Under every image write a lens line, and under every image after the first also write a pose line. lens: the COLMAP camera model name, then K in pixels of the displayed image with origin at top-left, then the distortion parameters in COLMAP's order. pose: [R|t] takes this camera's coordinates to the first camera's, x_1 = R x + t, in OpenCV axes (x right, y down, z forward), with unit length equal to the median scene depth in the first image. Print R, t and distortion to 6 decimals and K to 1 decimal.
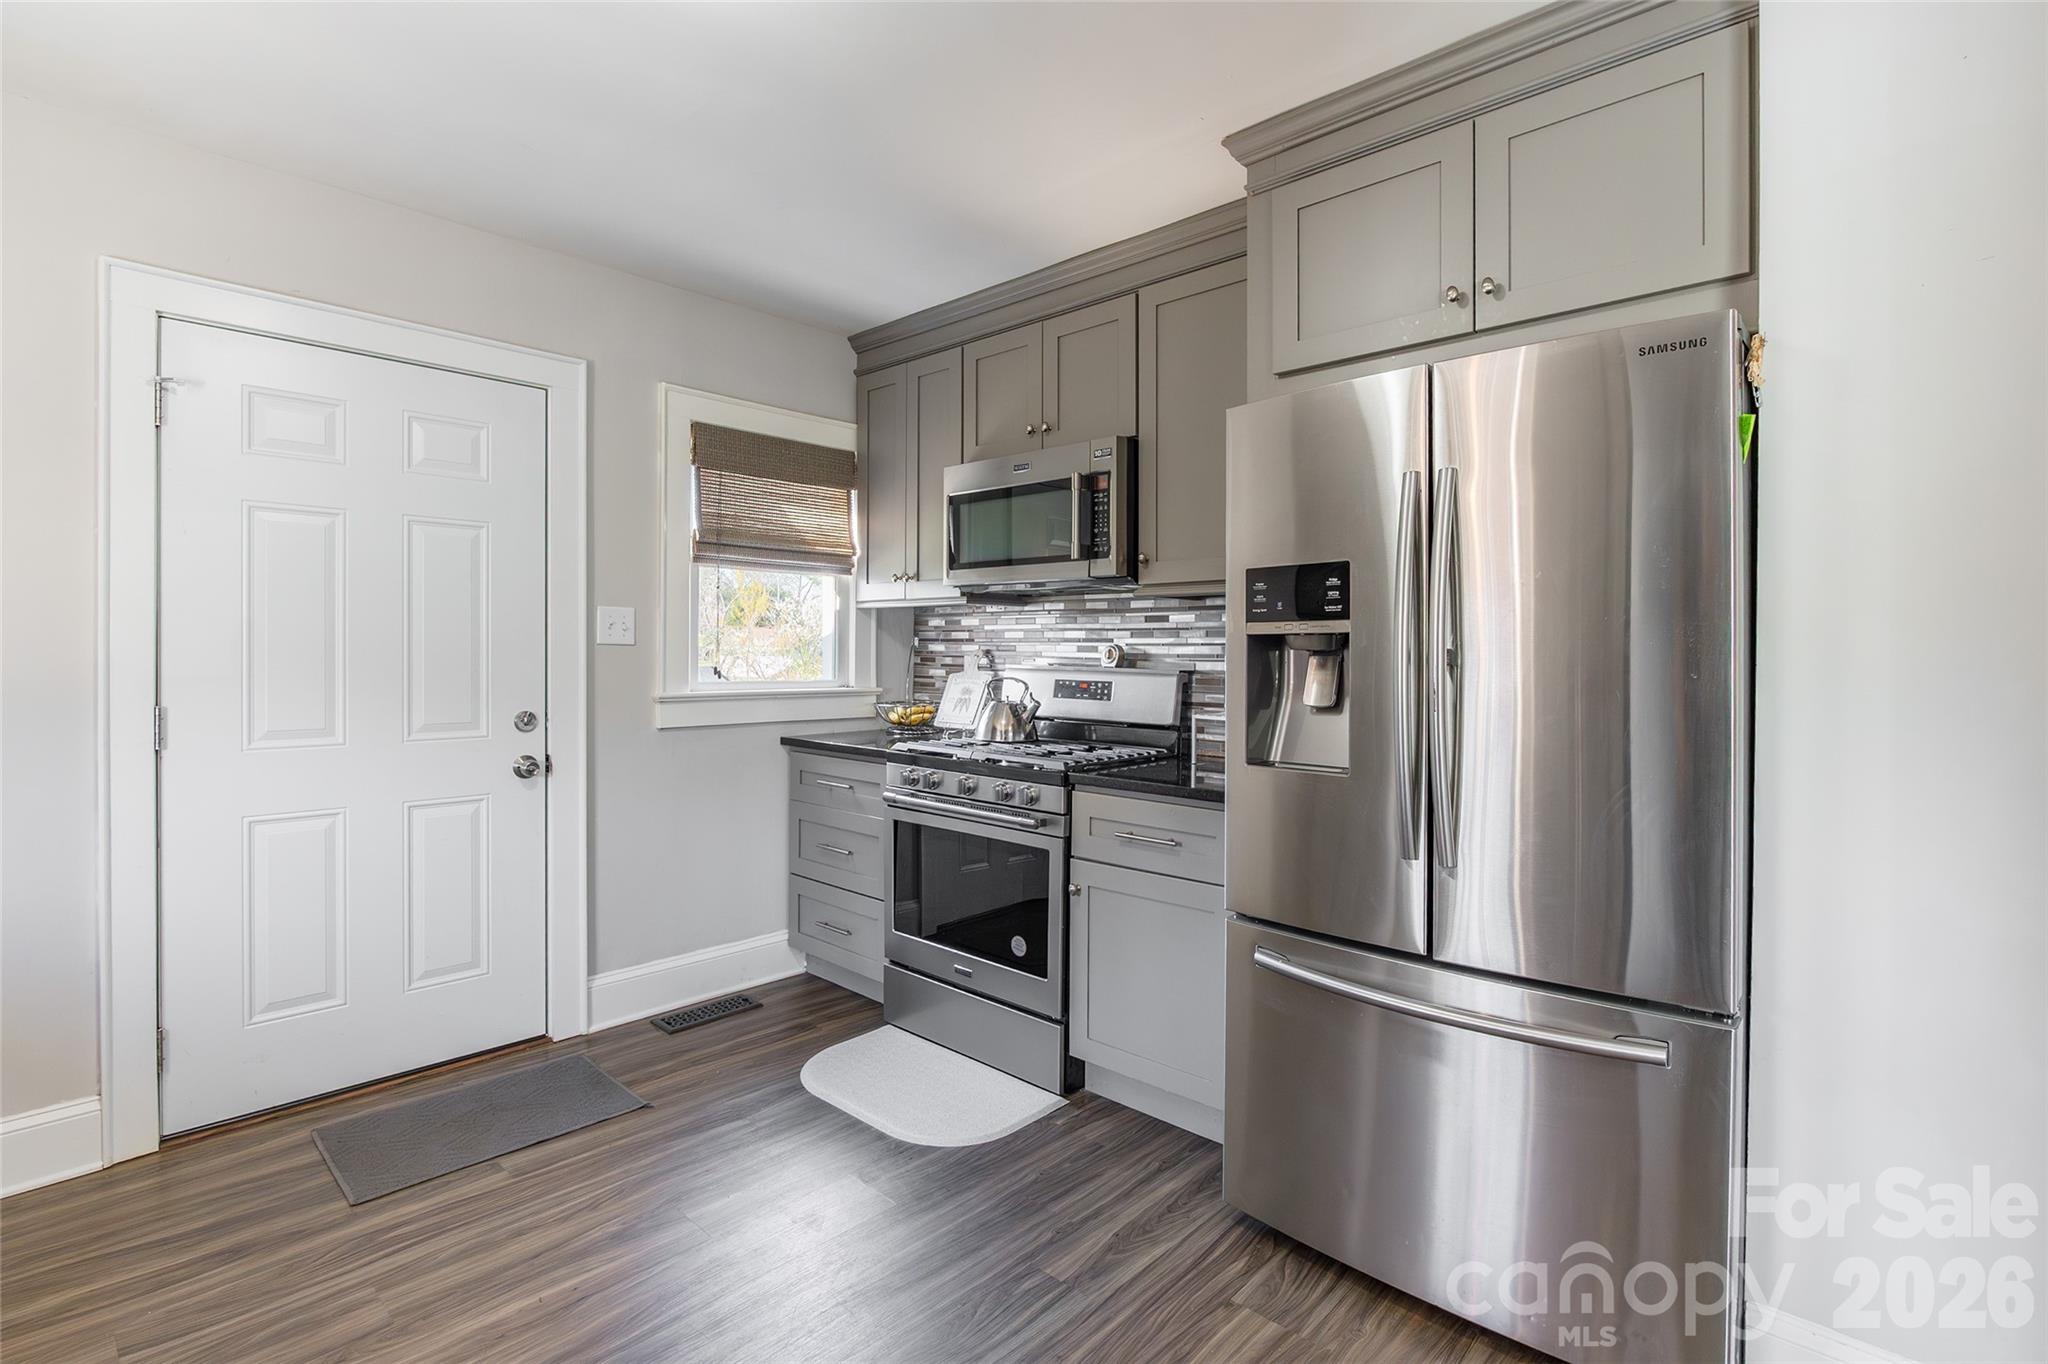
lens RADIAL K [[969.3, 0, 1006.3], [0, 969.3, 654.9], [0, 0, 1]] dist [0.000079, -0.000159]
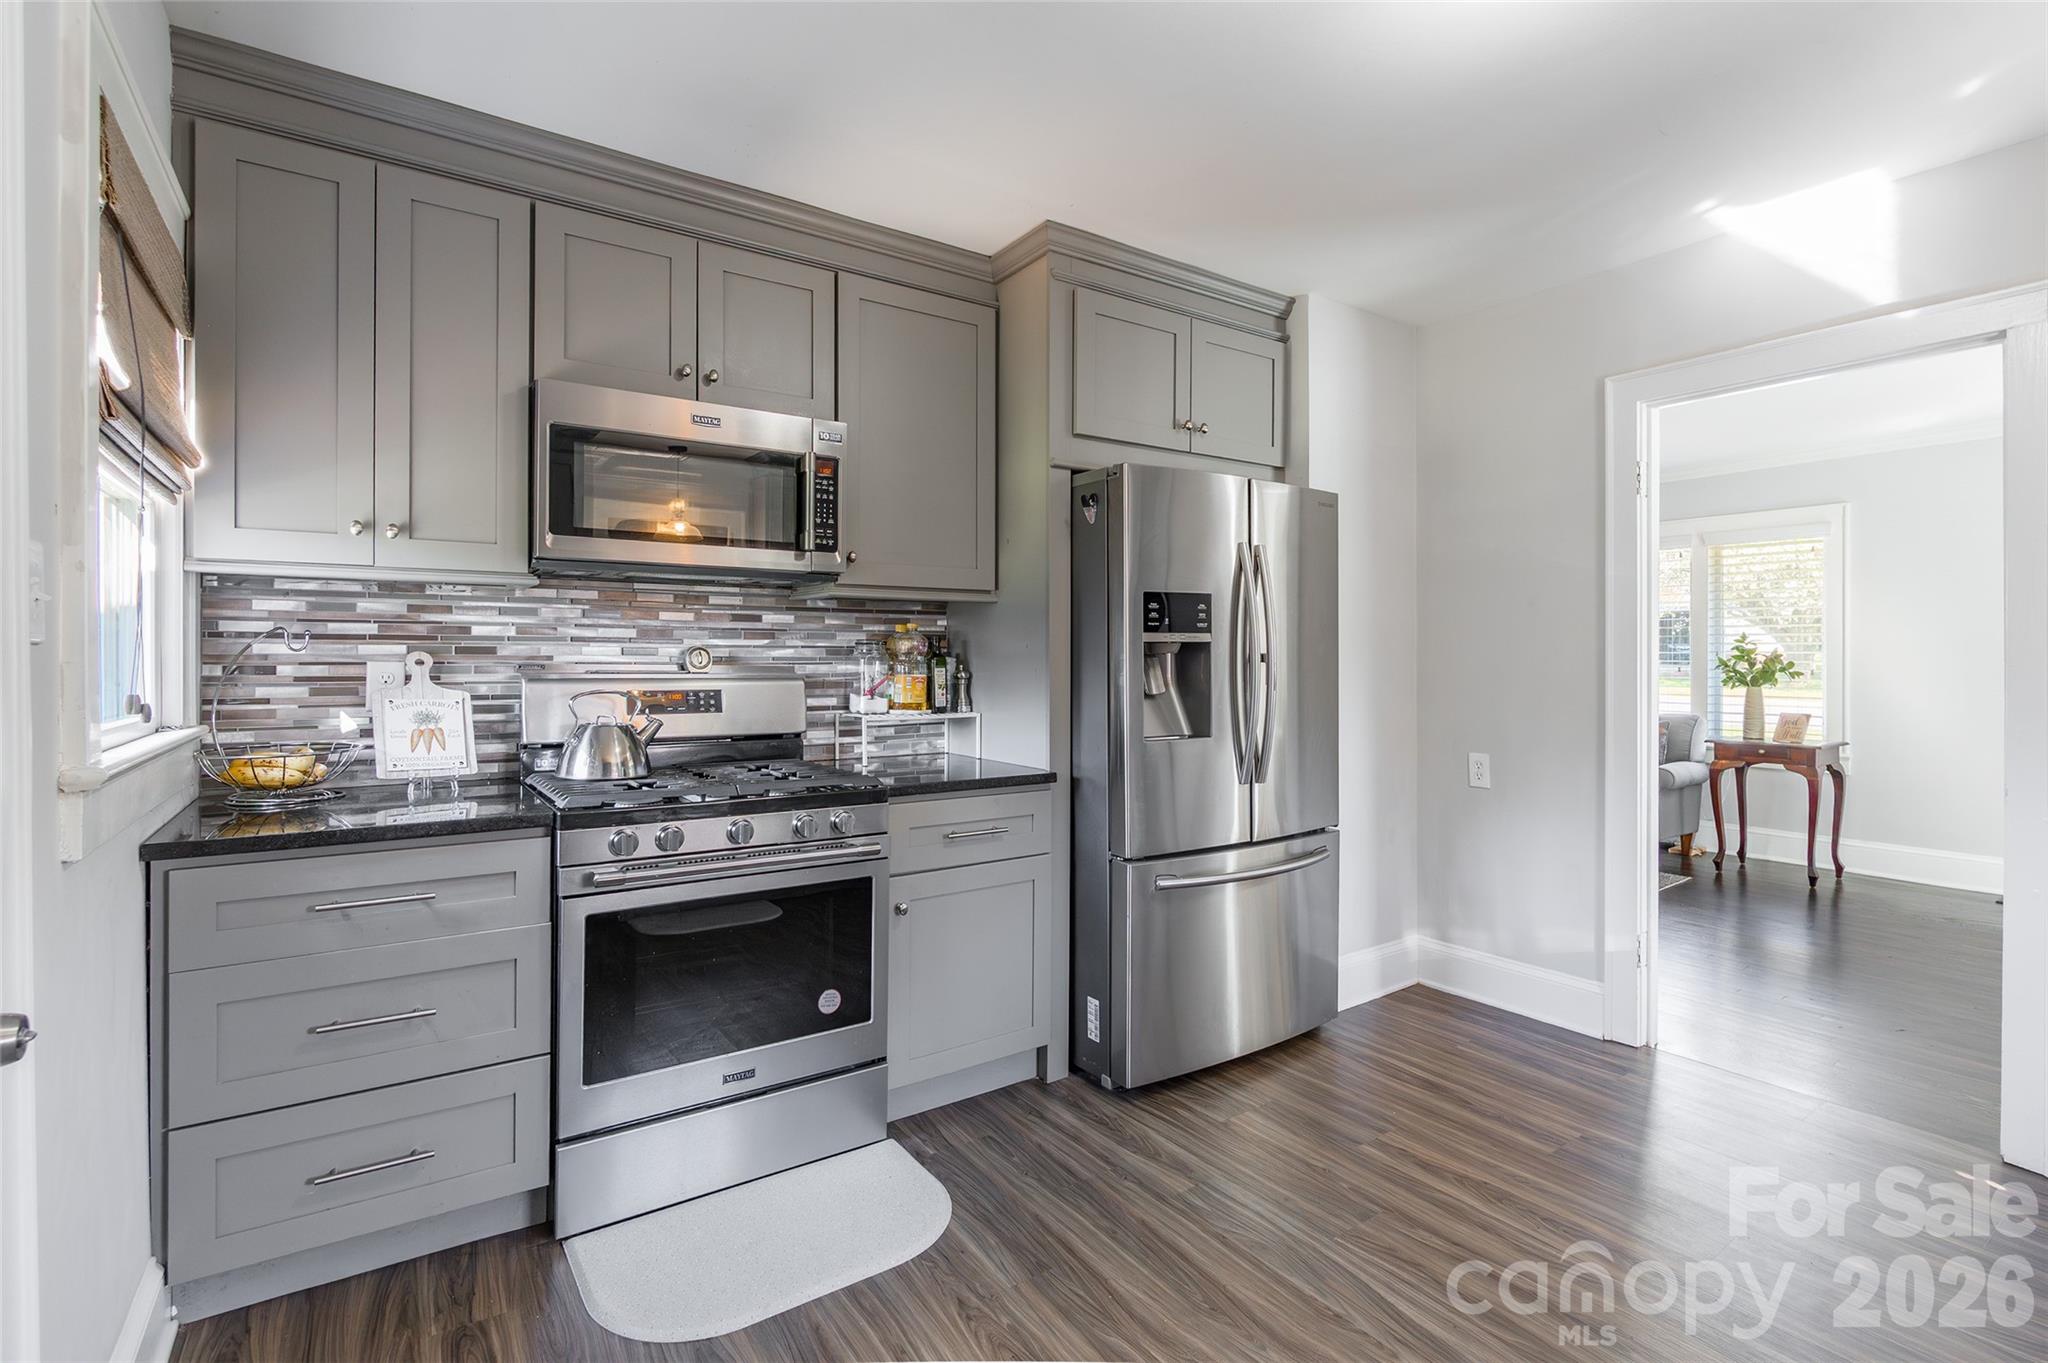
lens RADIAL K [[956.6, 0, 1026.9], [0, 956.6, 653.5], [0, 0, 1]] dist [-0.002077, -0.000623]
pose [[0.206410, -0.003139, 0.978460, -0.664058], [0.003460, 0.999991, 0.002478, -0.005589], [-0.978459, 0.002874, 0.206419, 0.564535]]
